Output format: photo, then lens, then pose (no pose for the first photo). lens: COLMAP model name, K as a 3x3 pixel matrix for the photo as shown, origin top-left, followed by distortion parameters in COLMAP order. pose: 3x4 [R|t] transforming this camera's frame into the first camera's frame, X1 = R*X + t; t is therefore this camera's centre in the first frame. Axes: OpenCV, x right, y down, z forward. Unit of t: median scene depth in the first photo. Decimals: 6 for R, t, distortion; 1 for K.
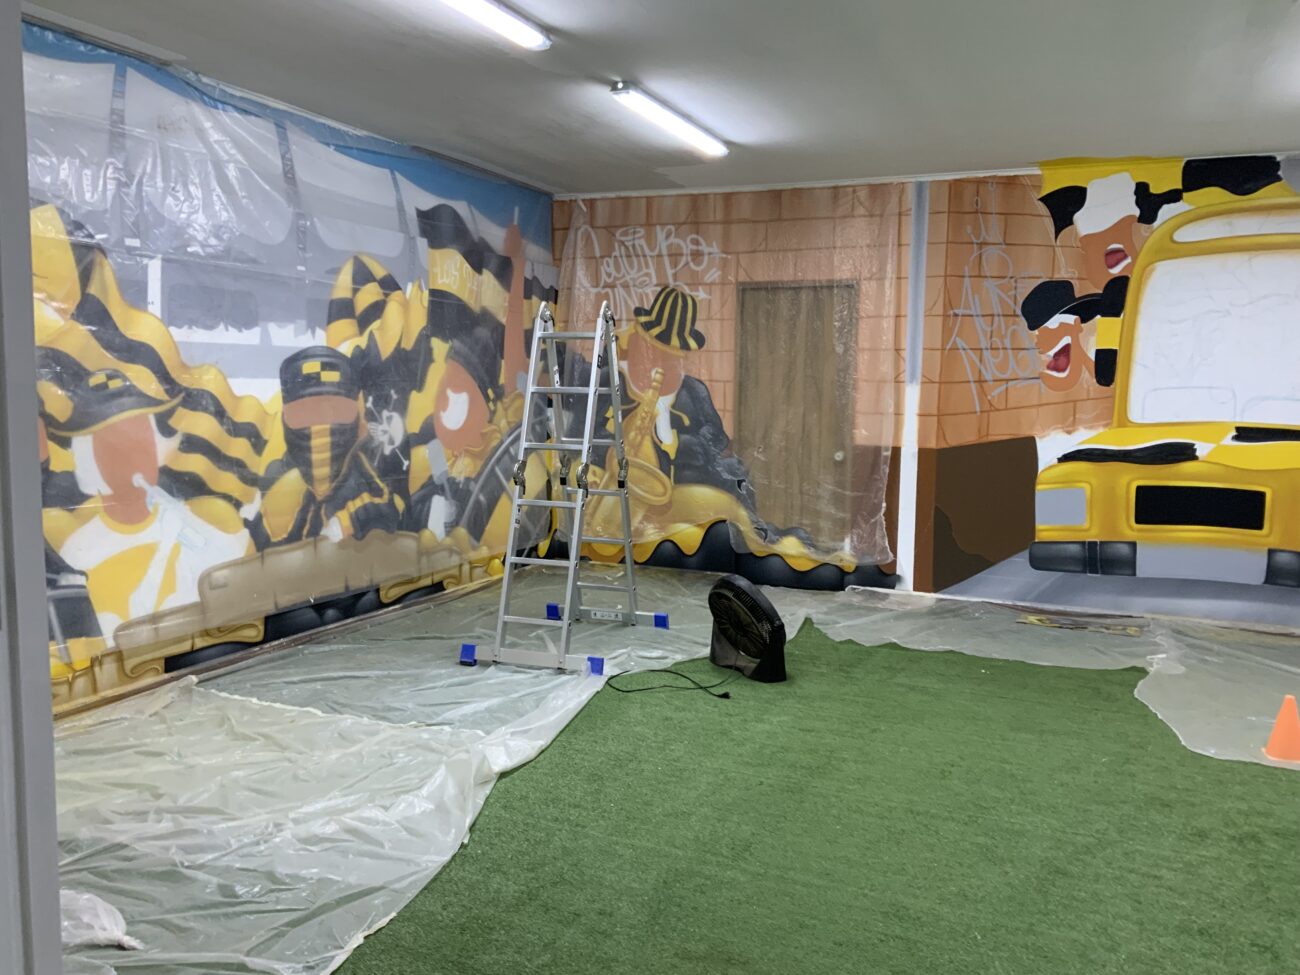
lens RADIAL K [[1069.7, 0, 650.0], [0, 1069.7, 487.5], [0, 0, 1]] dist [0.116876, -0.261059]
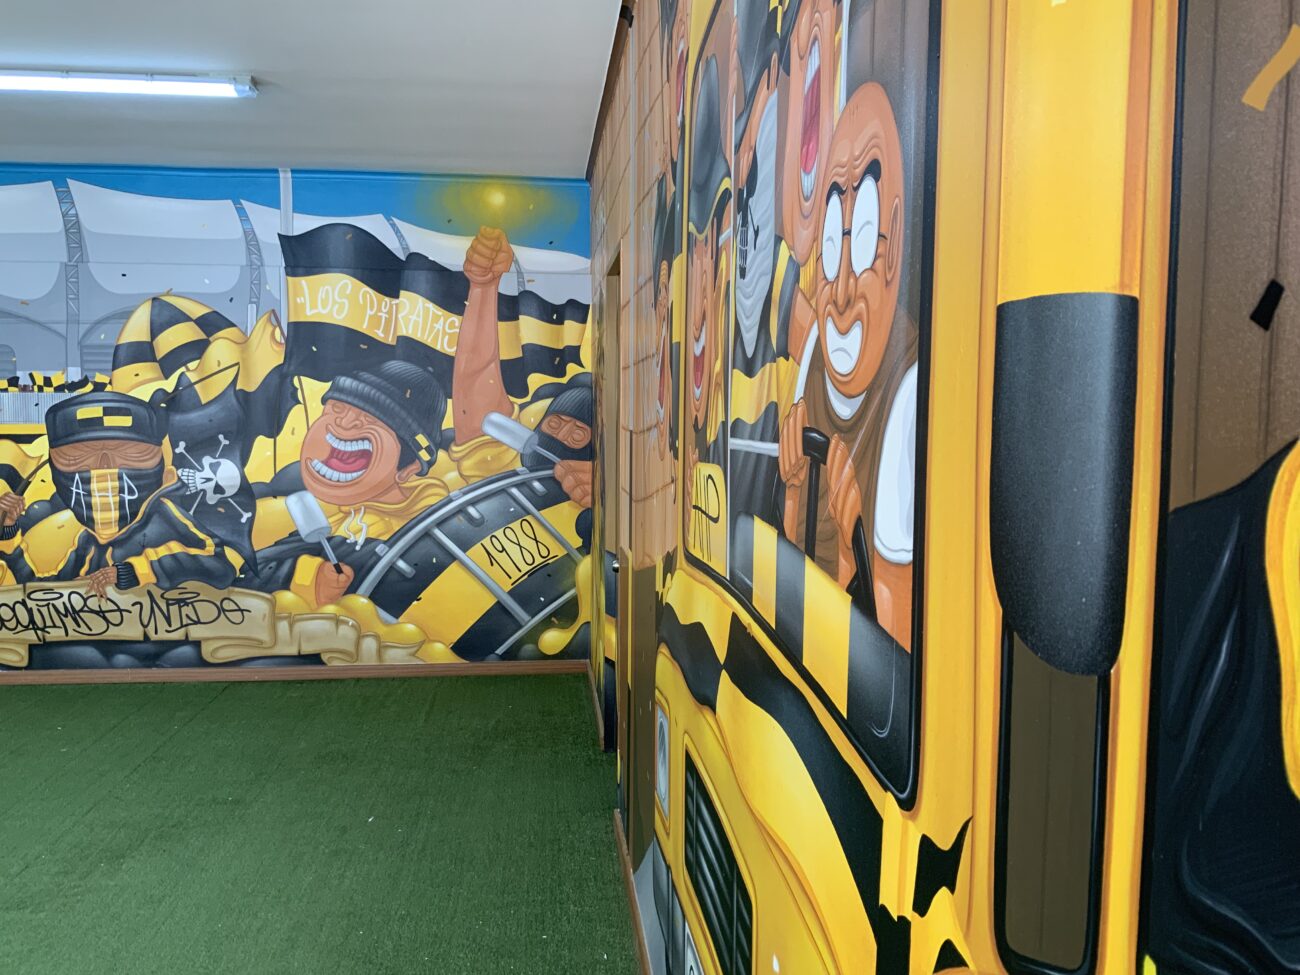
lens RADIAL K [[1069.7, 0, 650.0], [0, 1069.7, 487.5], [0, 0, 1]] dist [0.116876, -0.261059]
pose [[0.502152, 0.053968, -0.863094, 0.736862], [-0.084082, 0.996369, 0.013383, -0.087019], [0.860682, 0.065850, 0.504867, 0.830576]]
